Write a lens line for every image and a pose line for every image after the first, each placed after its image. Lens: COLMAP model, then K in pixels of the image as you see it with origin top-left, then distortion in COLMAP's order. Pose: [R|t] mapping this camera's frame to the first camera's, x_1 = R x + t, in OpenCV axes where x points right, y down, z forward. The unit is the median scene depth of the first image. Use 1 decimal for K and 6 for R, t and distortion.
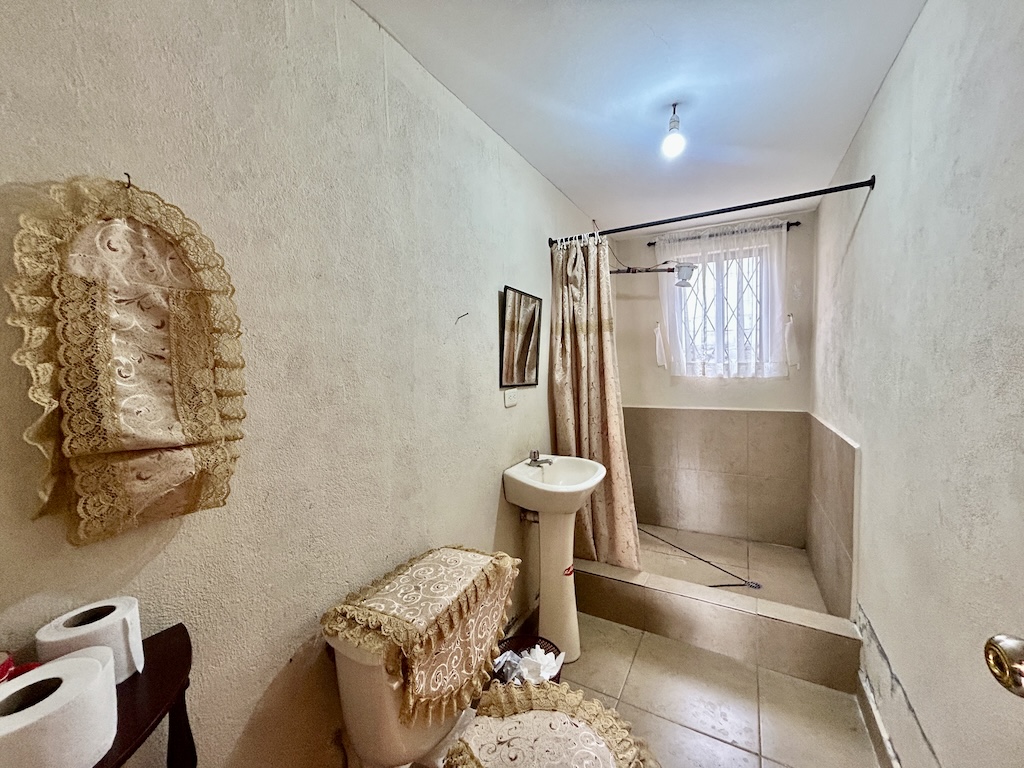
lens RADIAL K [[410.9, 0, 511.8], [0, 410.9, 383.5], [0, 0, 1]] dist [0.000479, 0.000083]
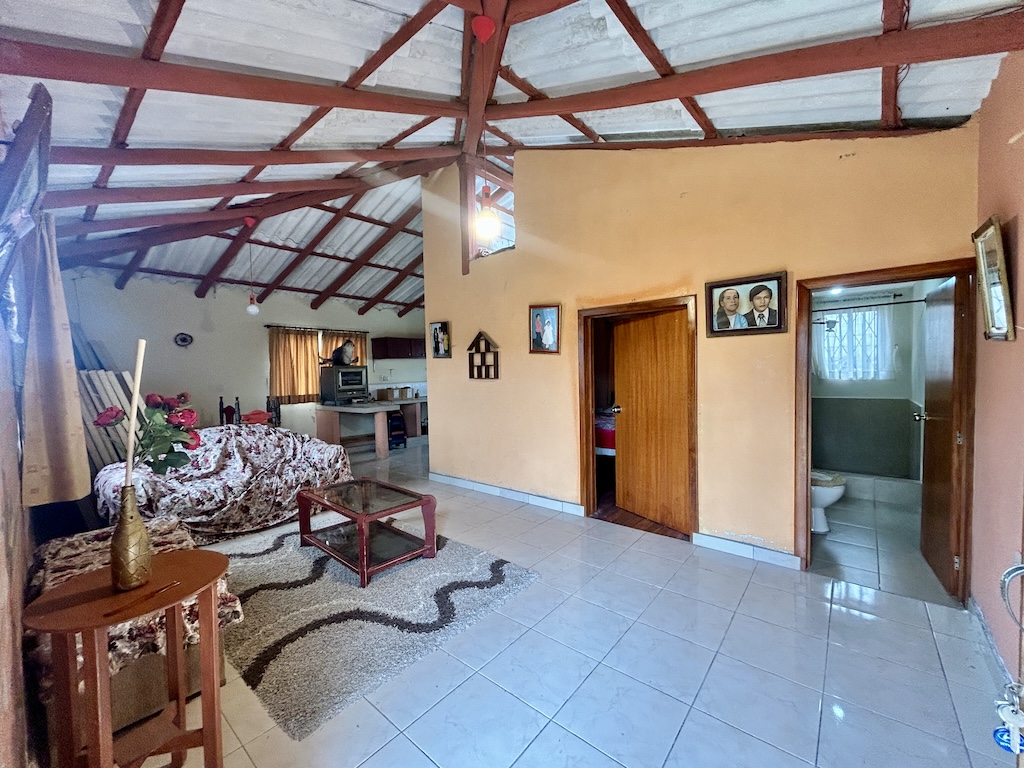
lens RADIAL K [[410.9, 0, 512.0], [0, 410.9, 385.7], [0, 0, 1]] dist [0.000479, 0.000083]
pose [[0.978646, 0.007347, -0.205422, -0.549348], [-0.010676, 0.999829, -0.015103, 0.053106], [0.205276, 0.016973, 0.978557, -1.015782]]
